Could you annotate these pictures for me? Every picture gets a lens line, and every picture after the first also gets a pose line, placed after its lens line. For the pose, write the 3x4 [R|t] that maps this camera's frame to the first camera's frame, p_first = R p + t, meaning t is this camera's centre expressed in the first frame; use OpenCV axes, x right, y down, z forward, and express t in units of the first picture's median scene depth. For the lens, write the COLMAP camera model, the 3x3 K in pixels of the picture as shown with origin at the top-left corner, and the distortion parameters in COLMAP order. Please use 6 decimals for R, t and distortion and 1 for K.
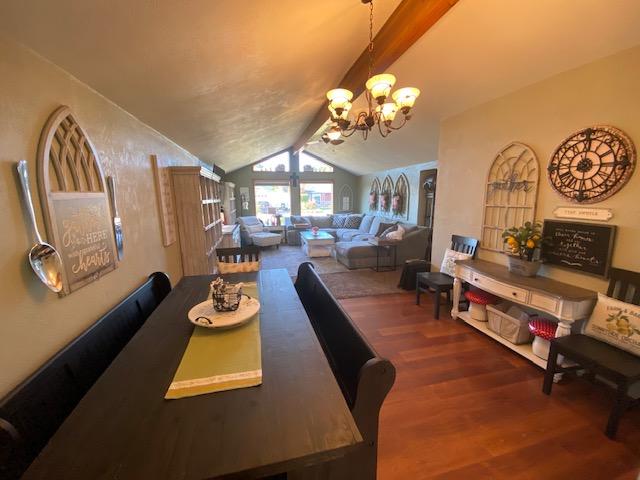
lens RADIAL K [[261.1, 0, 319.7], [0, 261.1, 240.1], [0, 0, 1]] dist [0.002568, 0.000063]
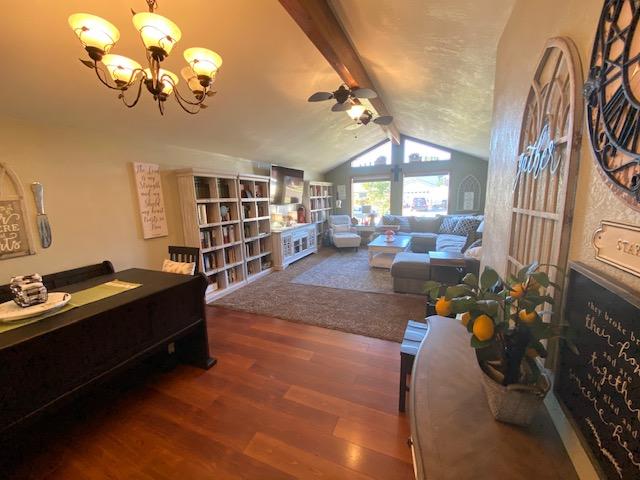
lens RADIAL K [[261.1, 0, 318.2], [0, 261.1, 241.0], [0, 0, 1]] dist [0.002568, 0.000063]
pose [[0.780051, 0.087824, -0.619522, 0.257337], [-0.076945, 0.996050, 0.044318, -0.030058], [0.620967, 0.013099, 0.783727, 0.182381]]
